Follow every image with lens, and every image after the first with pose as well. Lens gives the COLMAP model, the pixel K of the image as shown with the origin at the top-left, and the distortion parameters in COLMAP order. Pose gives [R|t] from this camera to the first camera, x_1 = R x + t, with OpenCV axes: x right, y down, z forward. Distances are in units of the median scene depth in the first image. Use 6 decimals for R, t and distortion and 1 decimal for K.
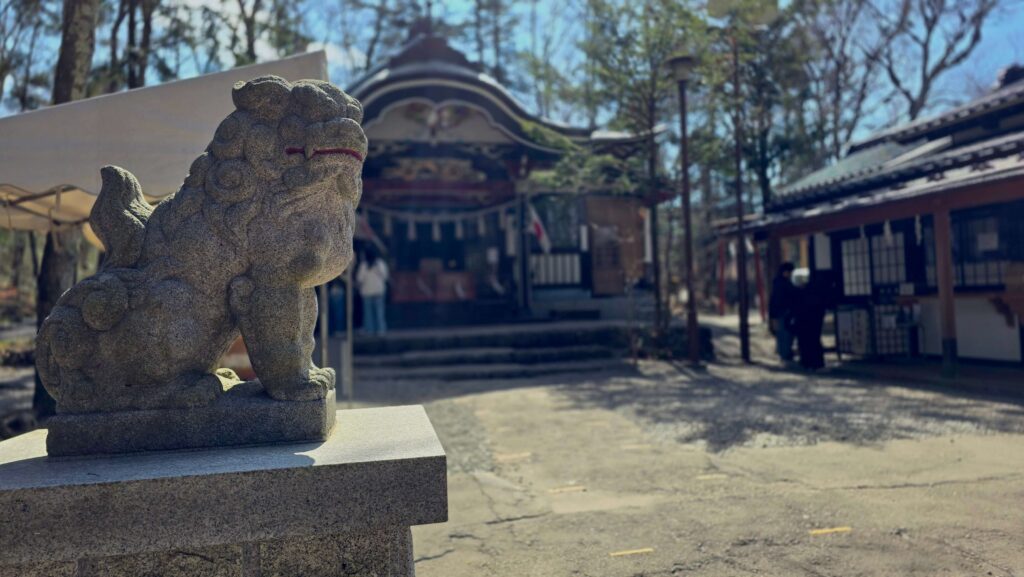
lens RADIAL K [[663.5, 0, 515.2], [0, 663.5, 269.4], [0, 0, 1]] dist [-0.003121, -0.003408]
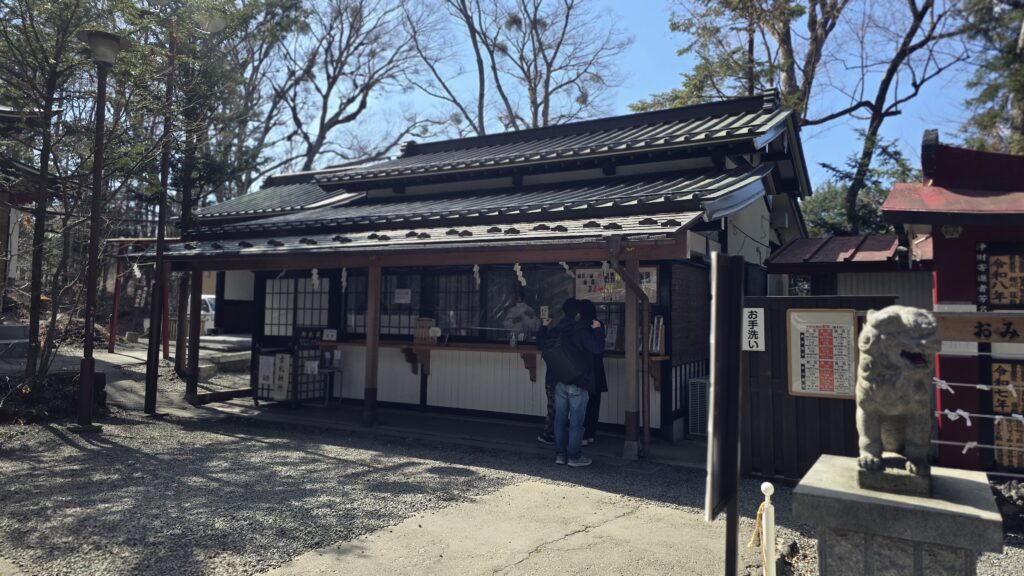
lens RADIAL K [[663.5, 0, 515.2], [0, 663.5, 268.9], [0, 0, 1]] dist [-0.003121, -0.003408]
pose [[0.643294, 0.092031, 0.760068, -0.007183], [-0.071077, 0.995641, -0.060398, -0.022682], [-0.762313, -0.015170, 0.647031, 0.095062]]
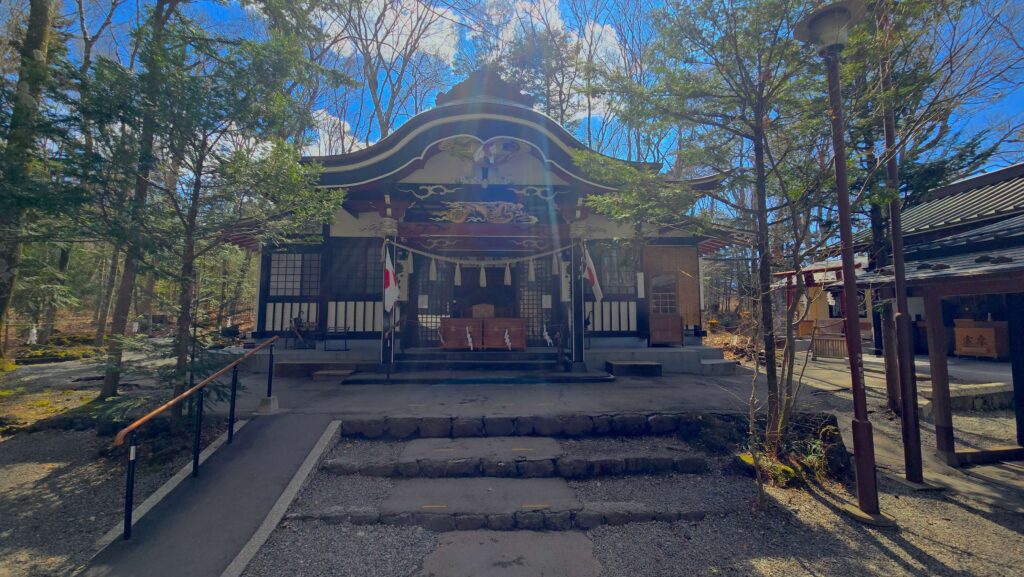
lens RADIAL K [[410.9, 0, 512.0], [0, 410.9, 288.5], [0, 0, 1]] dist [-0.000146, -0.000076]
pose [[0.988489, 0.015234, -0.150522, 0.010113], [-0.019631, 0.999422, -0.027767, -0.031080], [0.150012, 0.030403, 0.988217, 0.515101]]
